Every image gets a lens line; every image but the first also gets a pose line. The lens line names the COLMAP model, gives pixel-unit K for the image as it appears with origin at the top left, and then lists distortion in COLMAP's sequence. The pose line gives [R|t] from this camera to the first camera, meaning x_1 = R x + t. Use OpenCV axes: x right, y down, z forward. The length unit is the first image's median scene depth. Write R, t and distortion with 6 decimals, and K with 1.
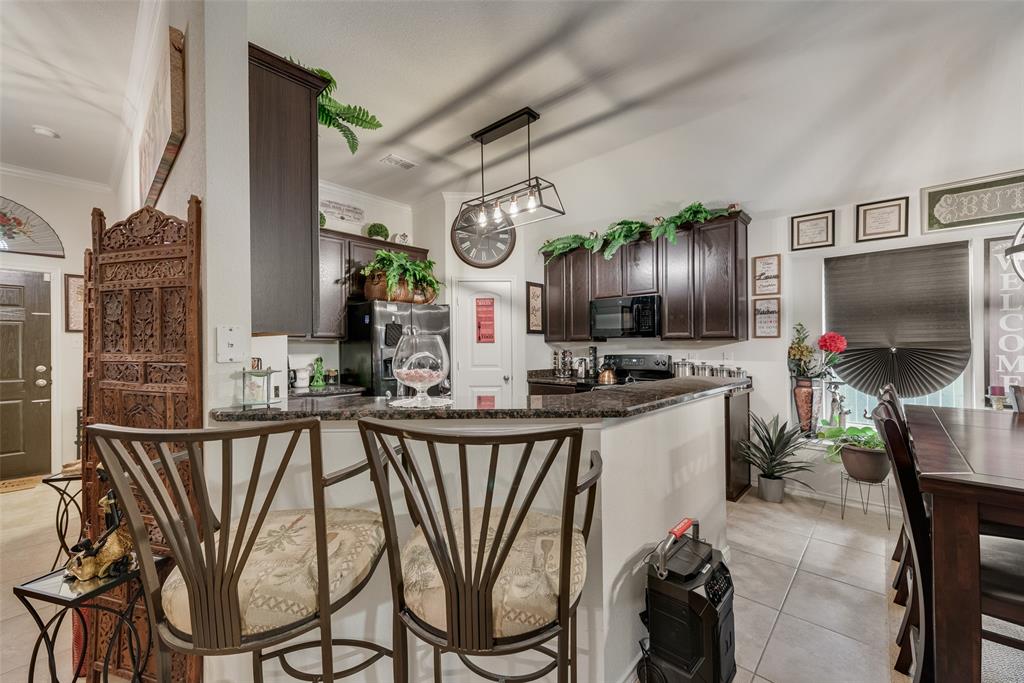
lens RADIAL K [[400.4, 0, 511.1], [0, 400.4, 345.8], [0, 0, 1]] dist [0.002149, -0.000155]
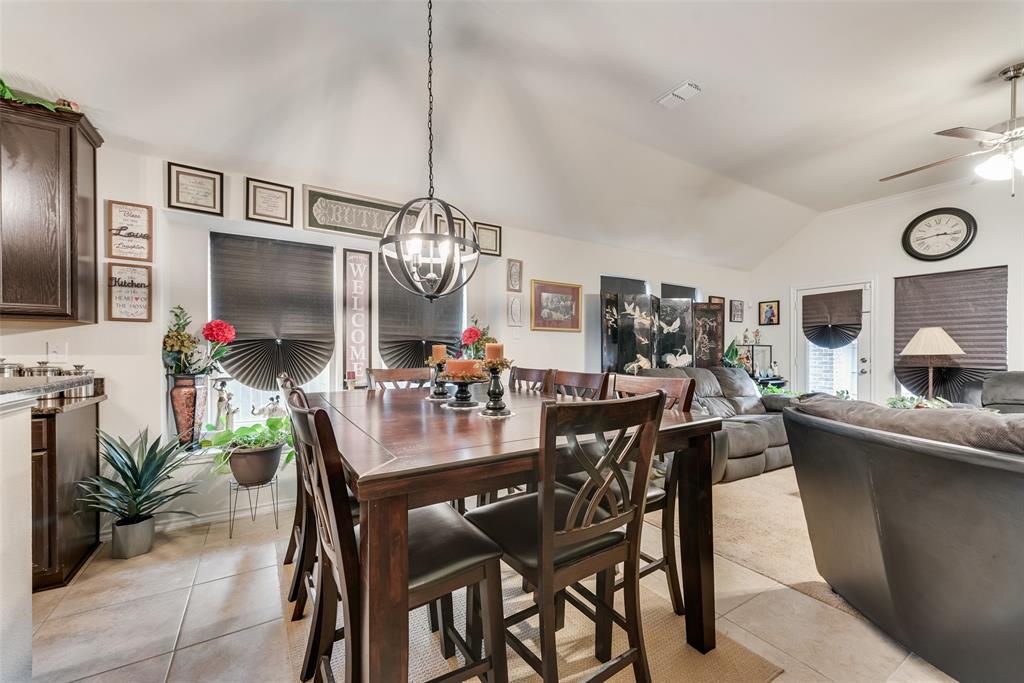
lens RADIAL K [[409.1, 0, 509.3], [0, 409.1, 350.4], [0, 0, 1]] dist [0.010280, -0.000536]
pose [[0.263501, 0.002866, 0.964655, 0.120913], [-0.005977, 0.999981, -0.001338, 0.028908], [-0.964641, -0.005413, 0.263513, 0.175393]]
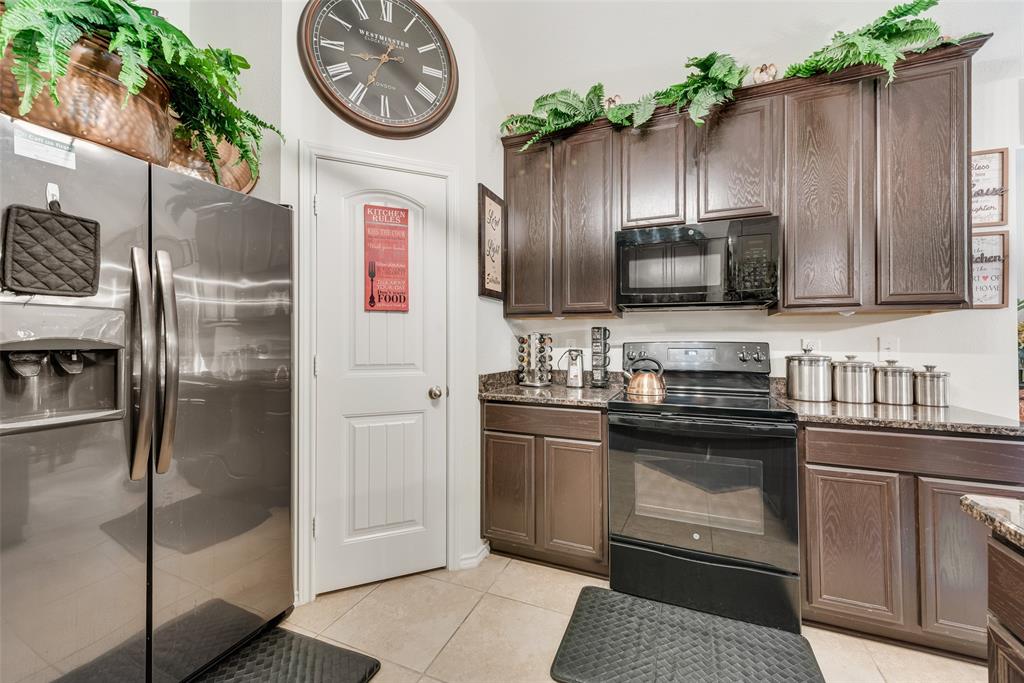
lens RADIAL K [[400.4, 0, 511.1], [0, 400.4, 345.8], [0, 0, 1]] dist [0.002149, -0.000155]
pose [[0.937082, 0.007041, 0.349039, -0.117725], [-0.010290, 0.999919, 0.007455, 0.031800], [-0.348959, -0.010577, 0.937078, 0.735222]]
